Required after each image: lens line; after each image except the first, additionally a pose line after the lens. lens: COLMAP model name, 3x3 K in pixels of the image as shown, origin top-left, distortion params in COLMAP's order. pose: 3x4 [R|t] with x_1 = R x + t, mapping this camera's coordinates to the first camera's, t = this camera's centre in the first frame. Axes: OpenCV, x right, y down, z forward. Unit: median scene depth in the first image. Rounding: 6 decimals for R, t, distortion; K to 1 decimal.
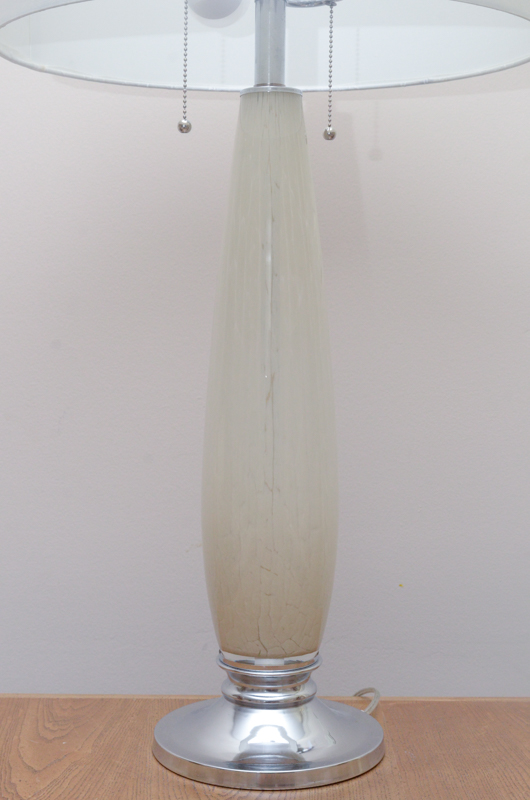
lens RADIAL K [[1358.5, 0, 265.0], [0, 1358.5, 400.0], [0, 0, 1]] dist [-0.026780, -0.110606]
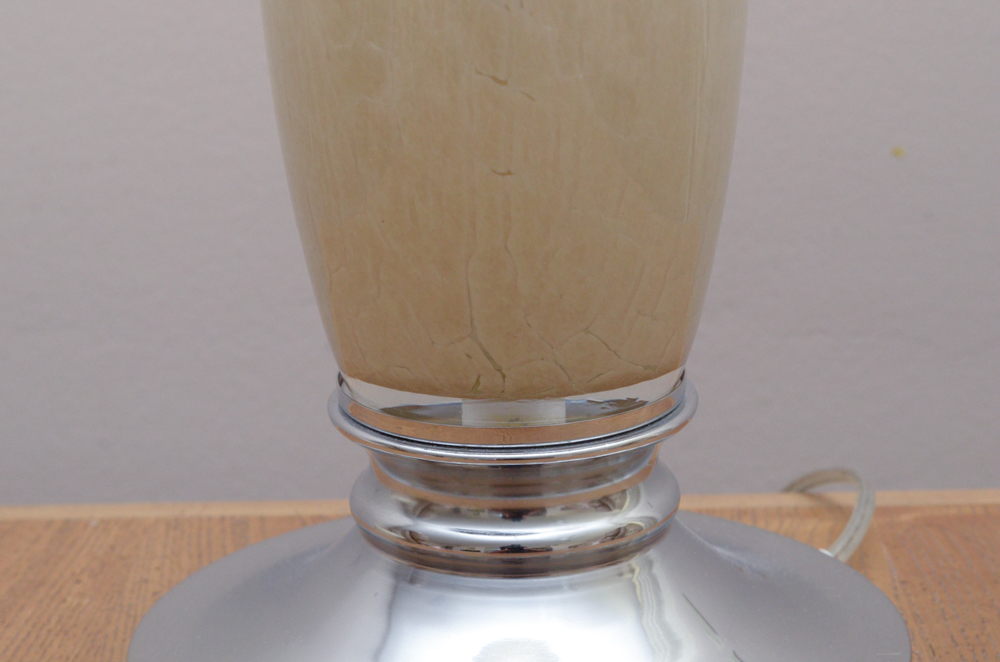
lens RADIAL K [[2734.8, 0, 500.0], [0, 2734.8, 331.0], [0, 0, 1]] dist [-0.089251, -1.082150]
pose [[0.999649, -0.025621, -0.006770, 0.004779], [0.026436, 0.981921, 0.187438, 0.069183], [0.001845, -0.187551, 0.982253, 0.440697]]
